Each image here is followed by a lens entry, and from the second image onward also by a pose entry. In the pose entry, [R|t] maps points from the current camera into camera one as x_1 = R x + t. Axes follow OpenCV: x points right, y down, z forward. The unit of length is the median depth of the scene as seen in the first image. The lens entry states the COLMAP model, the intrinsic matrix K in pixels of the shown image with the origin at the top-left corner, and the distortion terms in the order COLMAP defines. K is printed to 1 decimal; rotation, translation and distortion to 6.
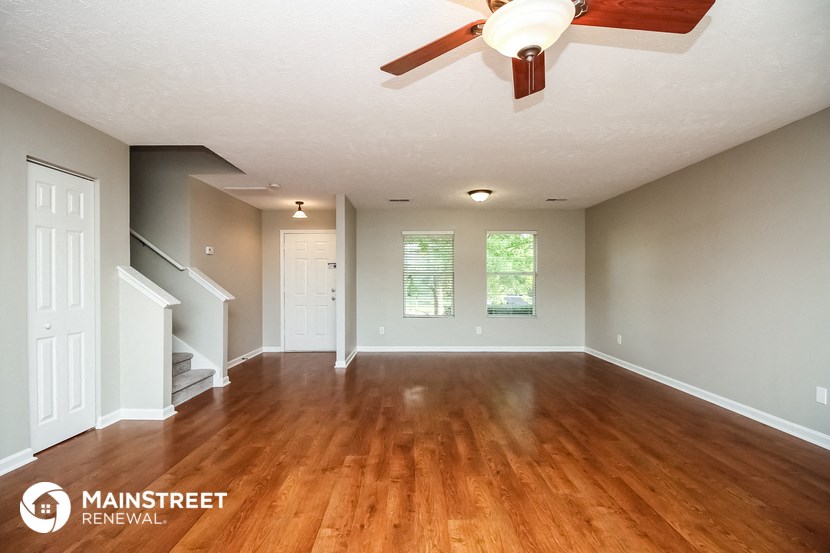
lens RADIAL K [[387.5, 0, 415.0], [0, 387.5, 276.5], [0, 0, 1]] dist [0.022226, 0.000005]
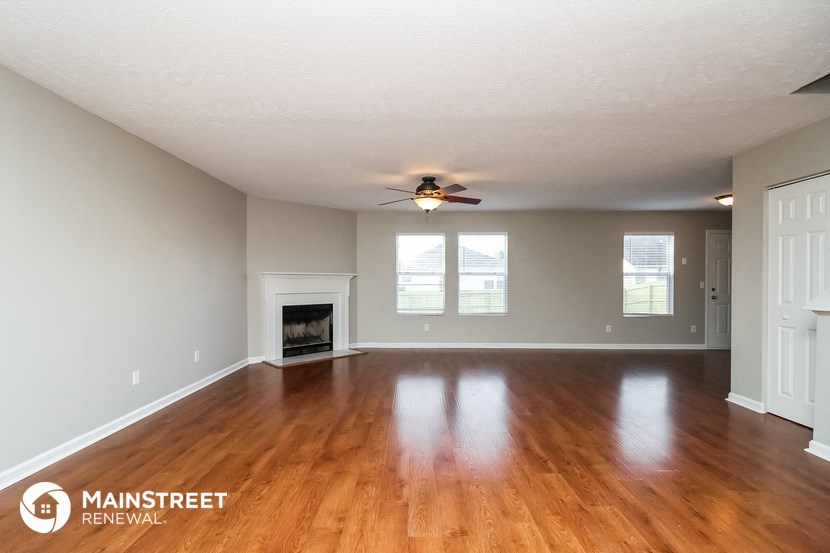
lens RADIAL K [[387.5, 0, 415.0], [0, 387.5, 276.5], [0, 0, 1]] dist [0.022226, 0.000005]
pose [[-0.999991, -0.002712, 0.003184, 0.189508], [-0.002780, 0.999761, -0.021666, 0.024830], [-0.003125, -0.021675, -0.999760, 2.052927]]
